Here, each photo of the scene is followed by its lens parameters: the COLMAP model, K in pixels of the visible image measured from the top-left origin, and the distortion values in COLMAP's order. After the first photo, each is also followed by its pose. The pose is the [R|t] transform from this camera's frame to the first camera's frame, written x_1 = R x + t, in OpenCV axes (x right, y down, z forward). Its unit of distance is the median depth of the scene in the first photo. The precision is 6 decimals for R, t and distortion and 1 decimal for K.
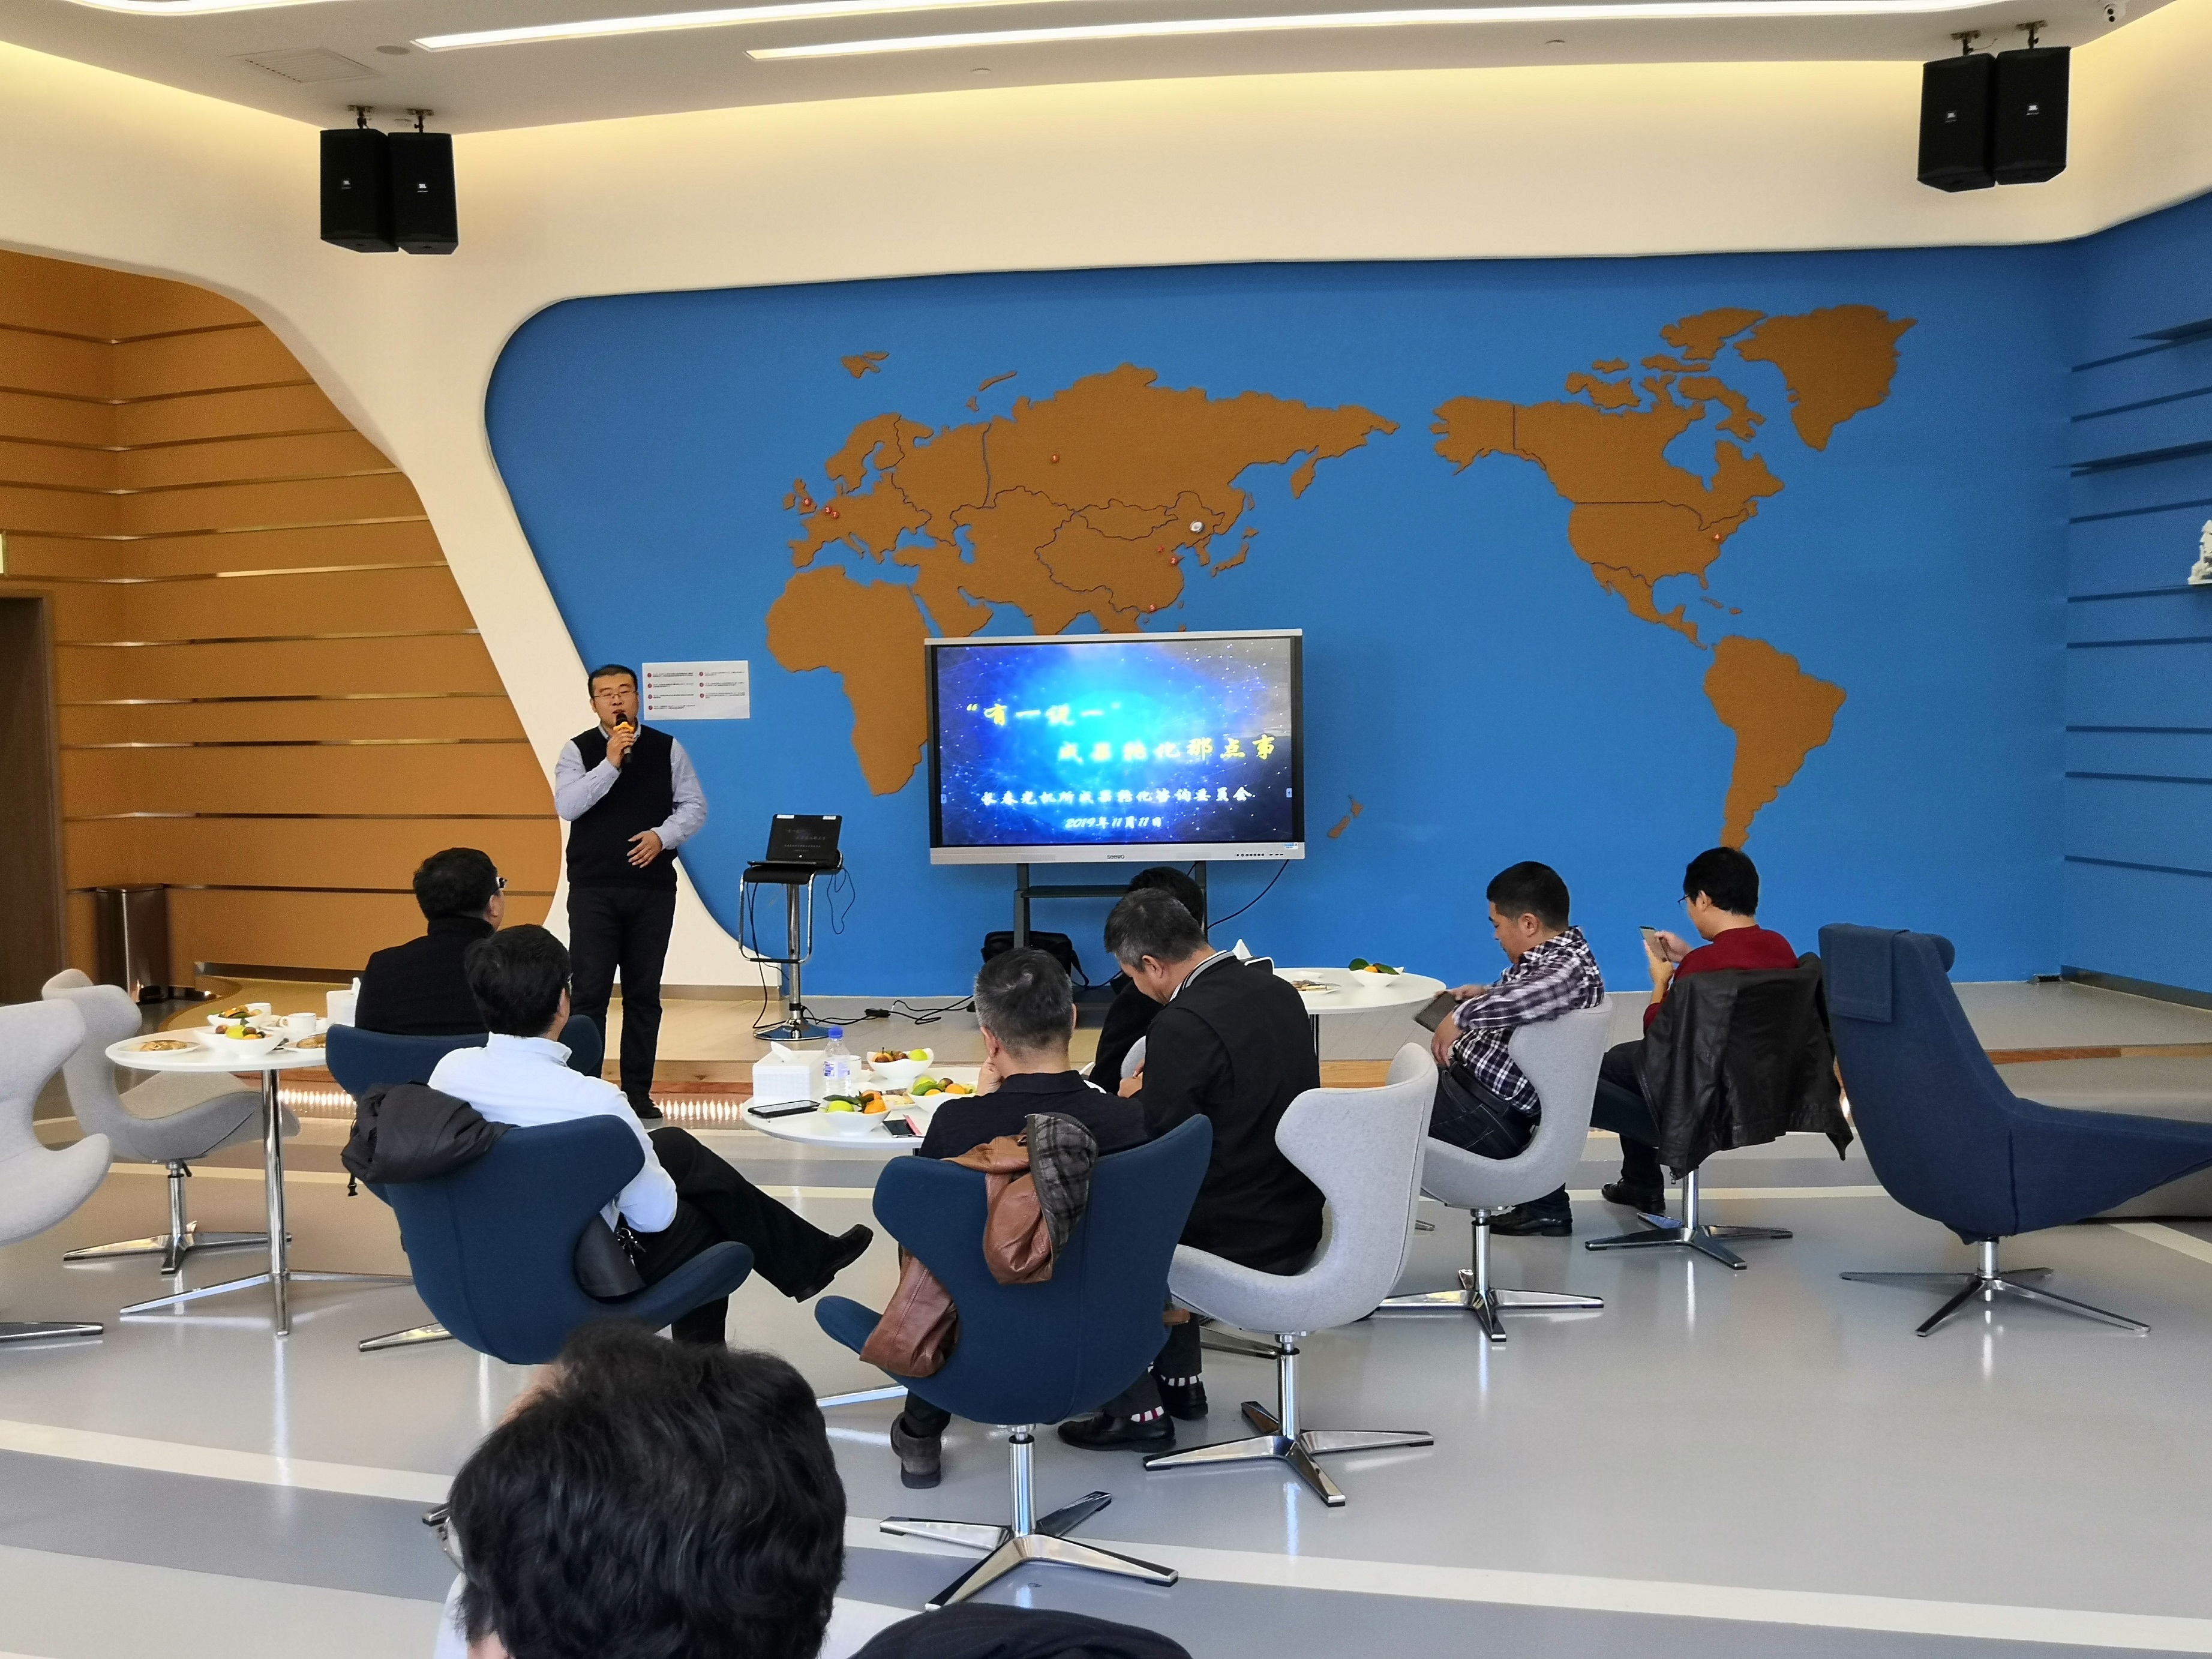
lens RADIAL K [[2247.6, 0, 1106.0], [0, 2247.6, 829.5], [0, 0, 1]] dist [0.001628, -0.008036]
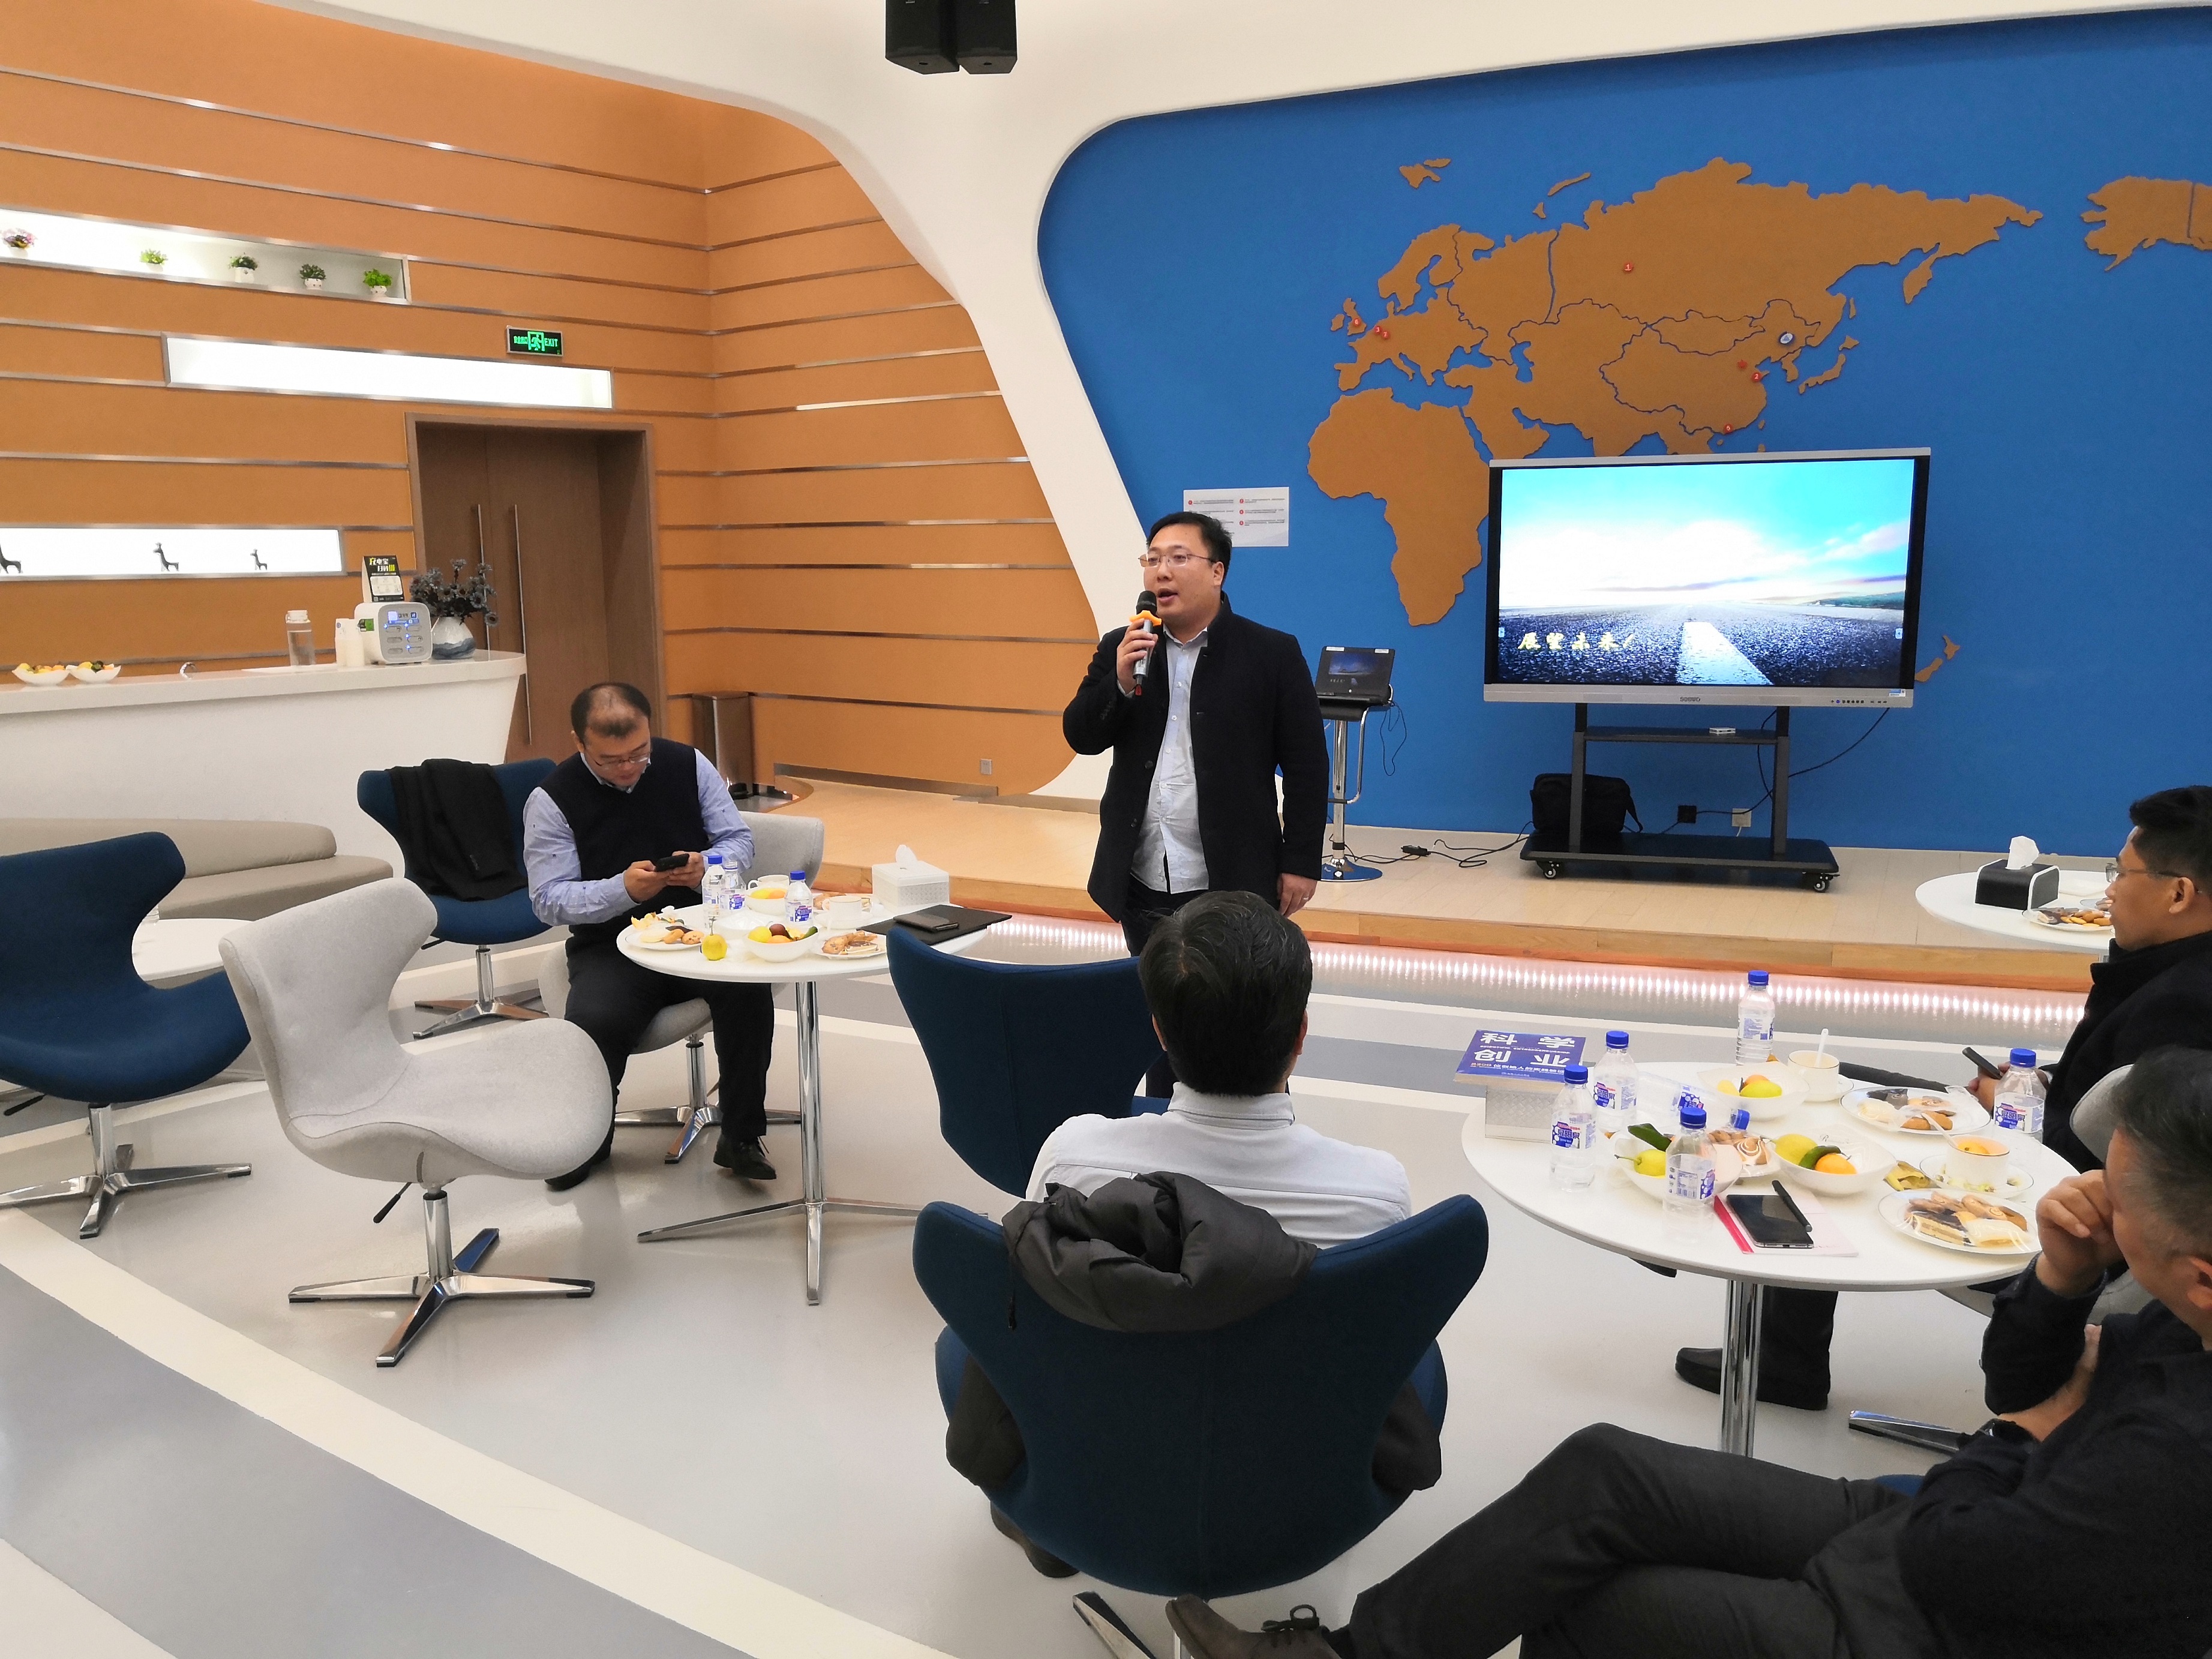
lens RADIAL K [[1890.4, 0, 1106.0], [0, 1890.4, 829.5], [0, 0, 1]] dist [0.010523, -0.002287]
pose [[0.973998, 0.044690, -0.222107, -0.045297], [-0.023627, 0.995042, 0.096605, -0.003434], [0.225323, -0.088845, 0.970225, 0.155540]]
